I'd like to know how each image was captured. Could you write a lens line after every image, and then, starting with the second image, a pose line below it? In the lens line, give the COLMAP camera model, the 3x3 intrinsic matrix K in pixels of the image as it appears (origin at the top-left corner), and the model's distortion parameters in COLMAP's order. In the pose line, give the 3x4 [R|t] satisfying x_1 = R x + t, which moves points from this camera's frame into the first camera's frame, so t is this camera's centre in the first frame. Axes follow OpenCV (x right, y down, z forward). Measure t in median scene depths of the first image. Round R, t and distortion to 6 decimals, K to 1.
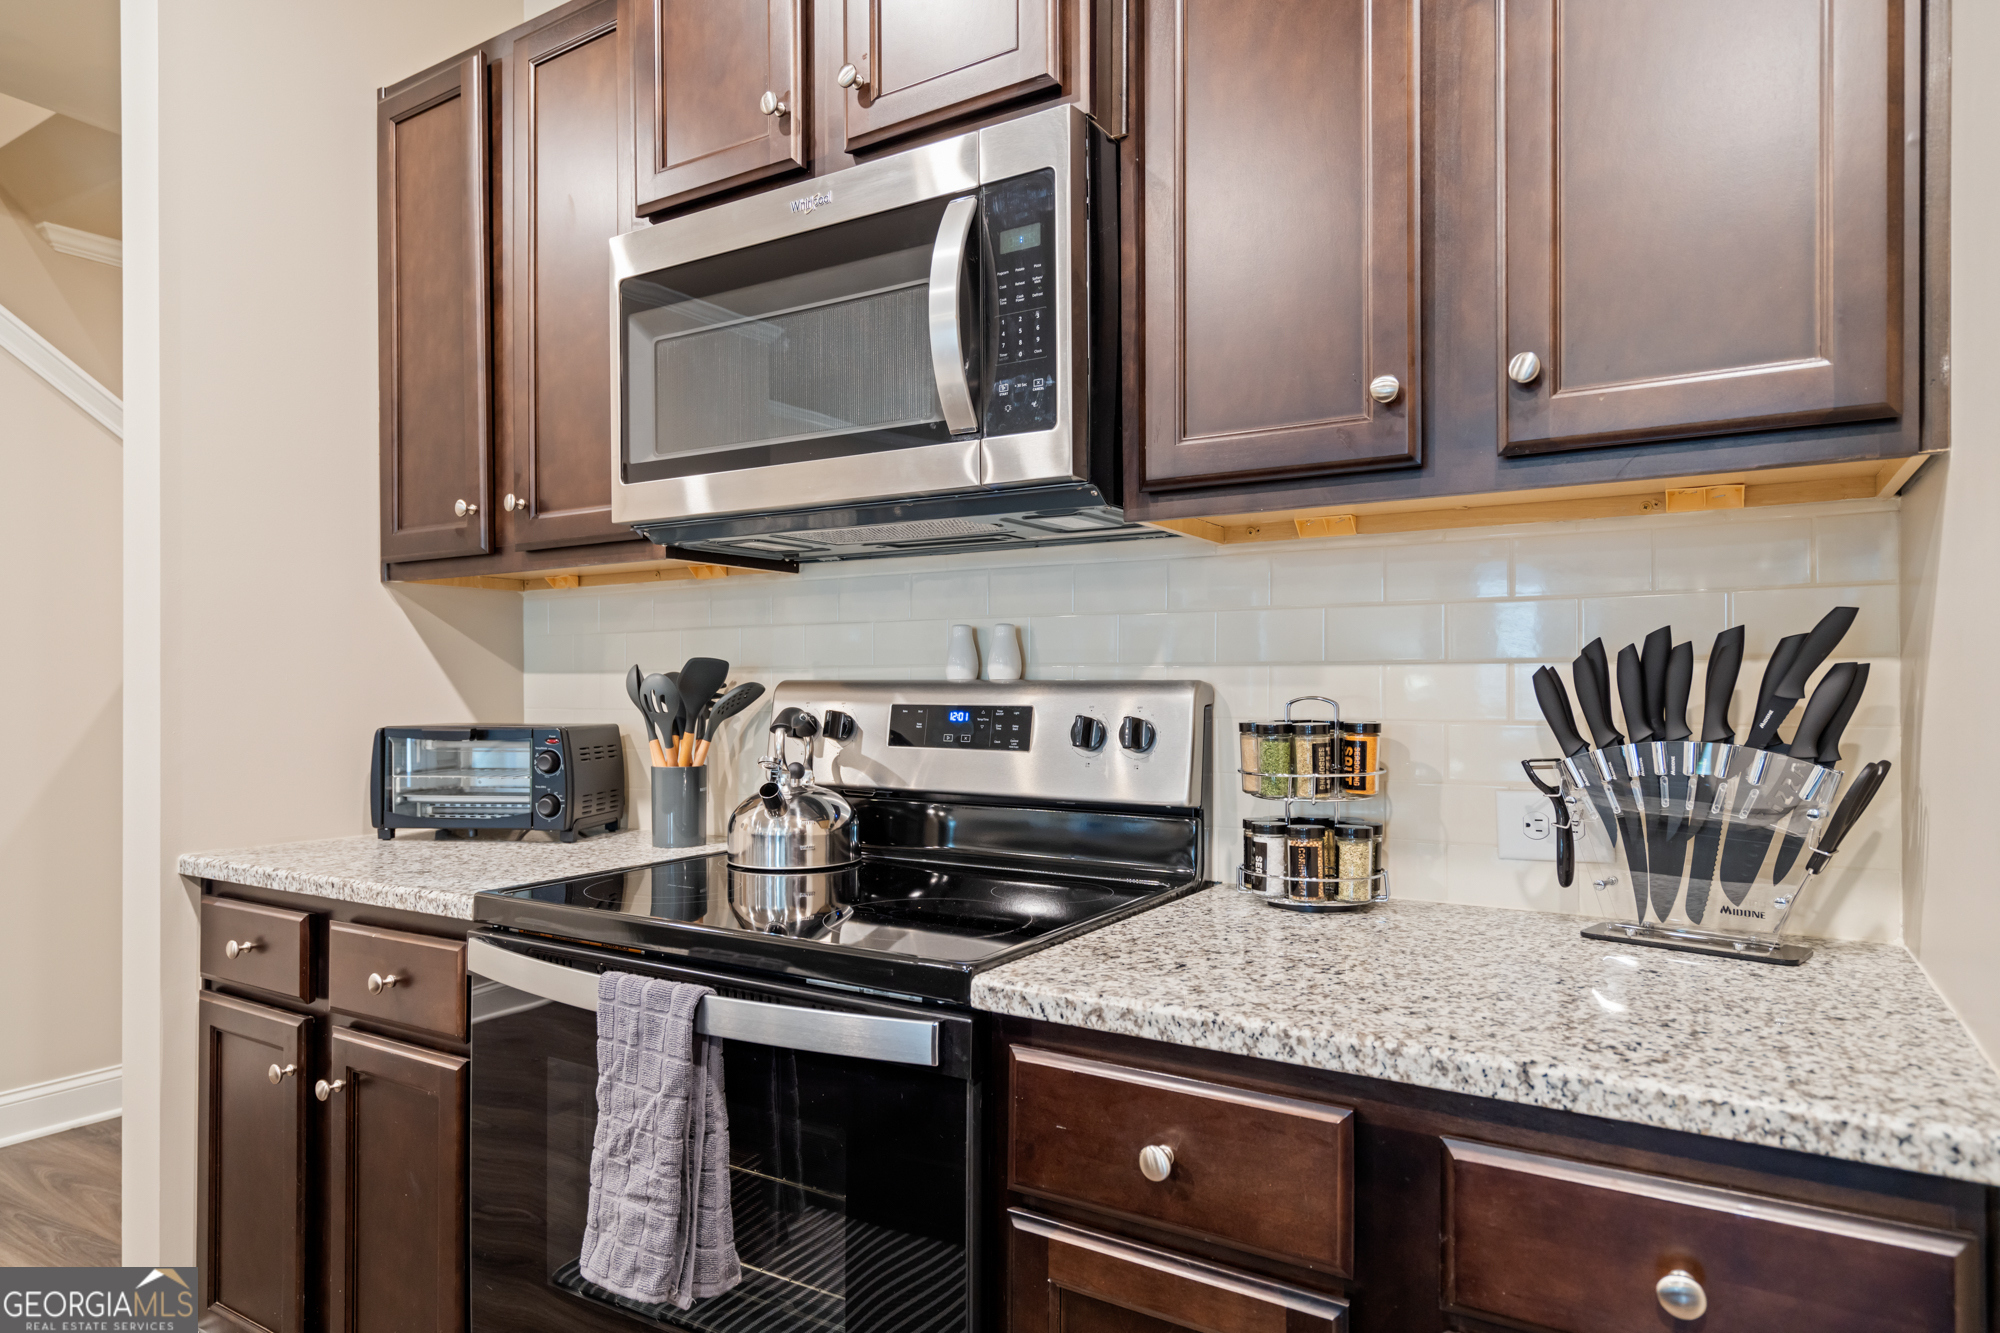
lens RADIAL K [[1140.7, 0, 999.8], [0, 1140.7, 669.9], [0, 0, 1]] dist [0.005080, 0.000362]
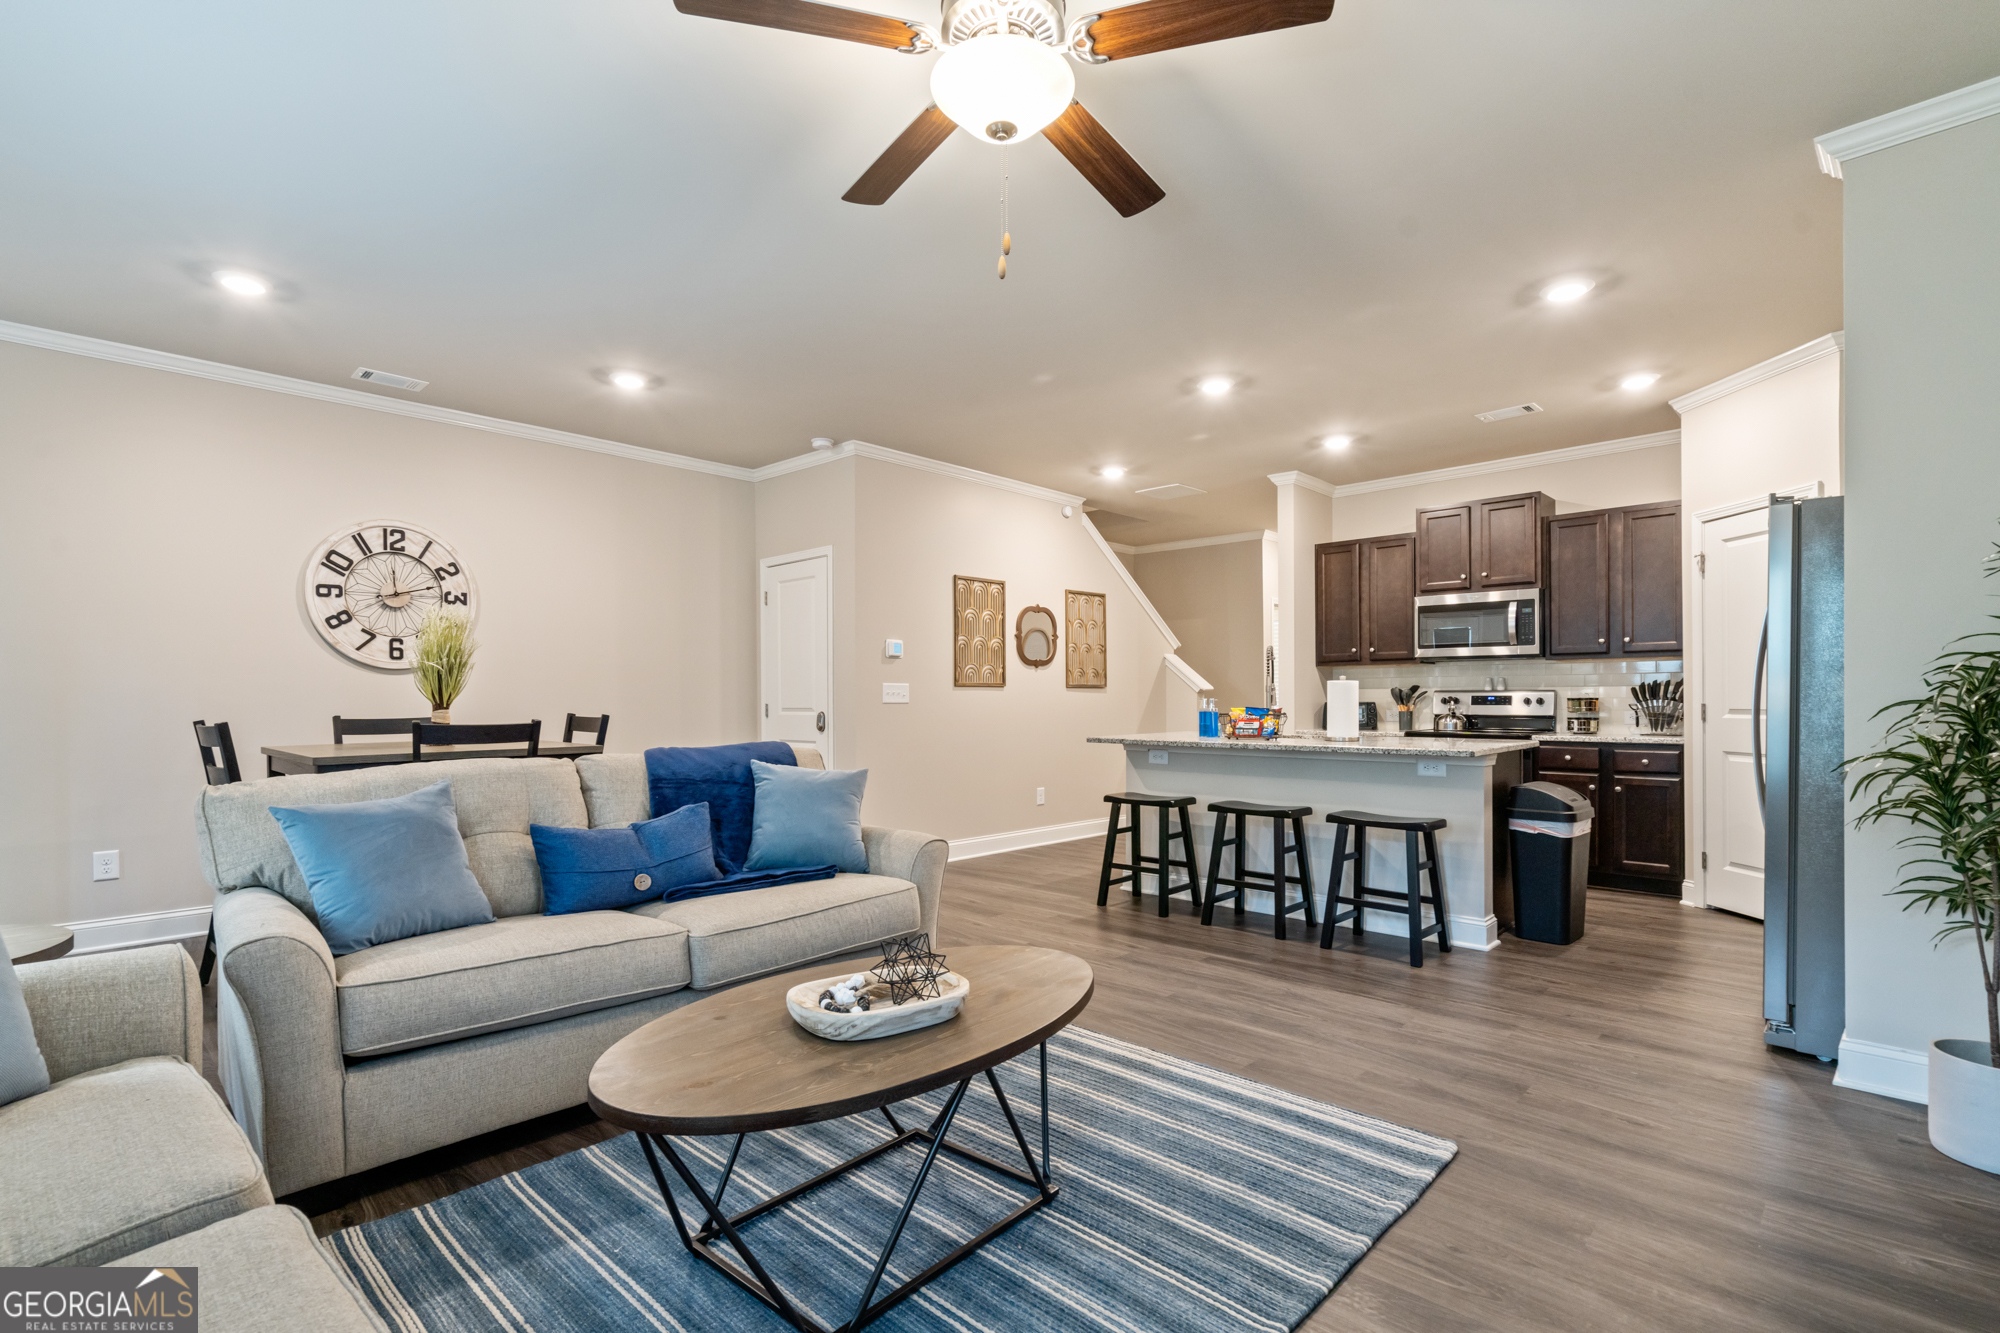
lens RADIAL K [[919.0, 0, 997.7], [0, 919.0, 681.8], [0, 0, 1]] dist [0.000652, 0.000031]
pose [[0.978718, -0.002700, -0.205193, -1.588147], [0.001537, 0.999982, -0.005827, -0.006654], [0.205205, 0.005388, 0.978704, -3.911985]]
